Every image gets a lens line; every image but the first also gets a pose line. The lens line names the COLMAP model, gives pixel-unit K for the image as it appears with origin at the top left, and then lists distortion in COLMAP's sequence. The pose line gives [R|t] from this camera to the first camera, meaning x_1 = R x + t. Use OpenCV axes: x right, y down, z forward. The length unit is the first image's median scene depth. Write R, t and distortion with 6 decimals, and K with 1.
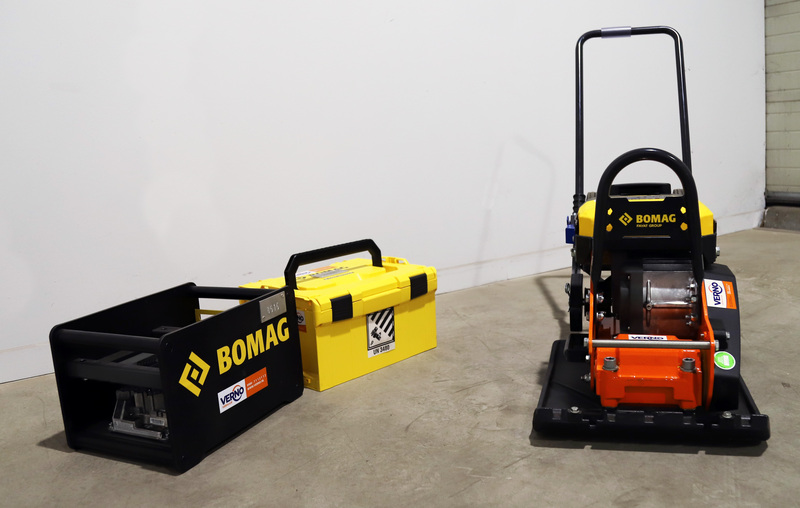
lens RADIAL K [[710.7, 0, 396.3], [0, 710.7, 254.0], [0, 0, 1]] dist [-0.133849, 0.064672]
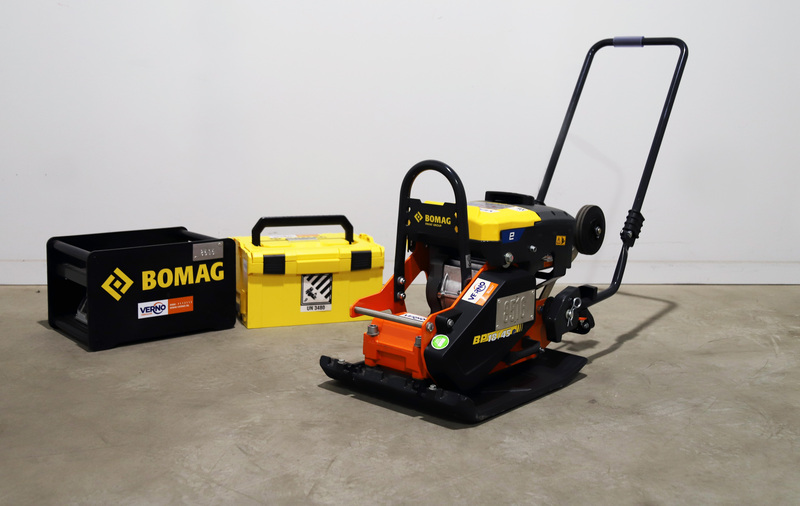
lens RADIAL K [[885.2, 0, 384.4], [0, 885.2, 198.9], [0, 0, 1]] dist [-0.030425, 0.000000]
pose [[0.904651, 0.128268, -0.406391, 0.793967], [-0.149636, 0.988516, -0.021097, -0.035509], [0.399018, 0.079896, 0.913456, -0.368659]]
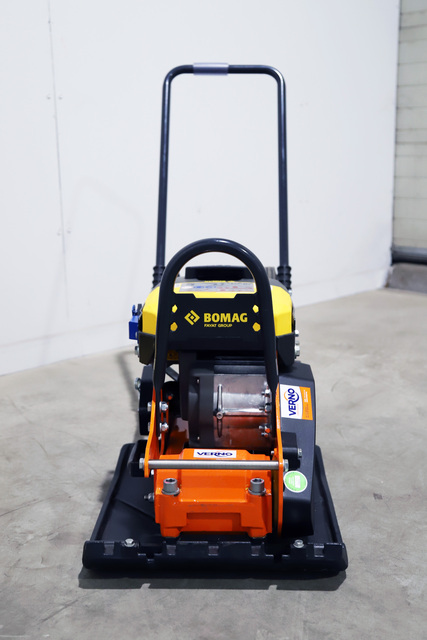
lens RADIAL K [[885.5, 0, 210.8], [0, 885.5, 302.8], [0, 0, 1]] dist [0.106574, 0.000000]
pose [[0.964830, 0.007452, 0.262767, 0.052629], [-0.010778, 0.999879, 0.011221, -0.072470], [-0.262652, -0.013658, 0.964794, -0.066134]]
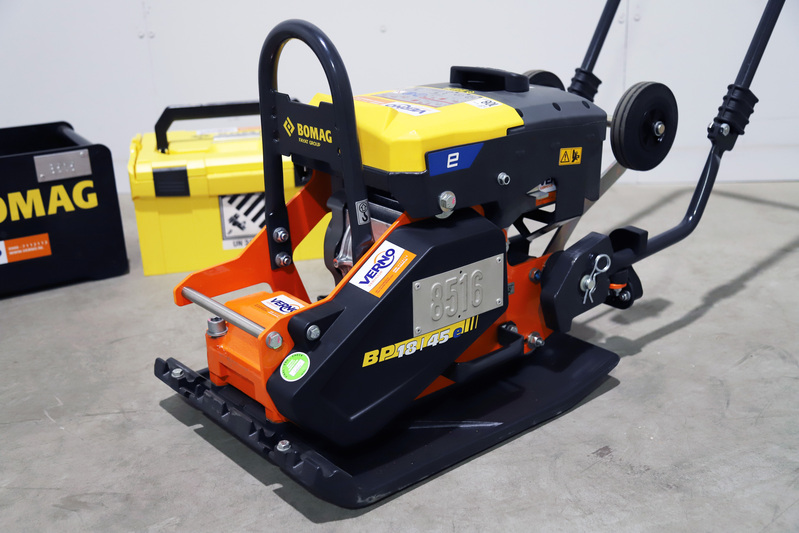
lens RADIAL K [[948.5, 0, 403.9], [0, 948.5, 269.9], [0, 0, 1]] dist [0.062166, 0.000000]
pose [[0.833964, 0.223351, -0.504597, 0.809140], [-0.114733, 0.964625, 0.237351, -0.130214], [0.539759, -0.140048, 0.830088, 0.260190]]
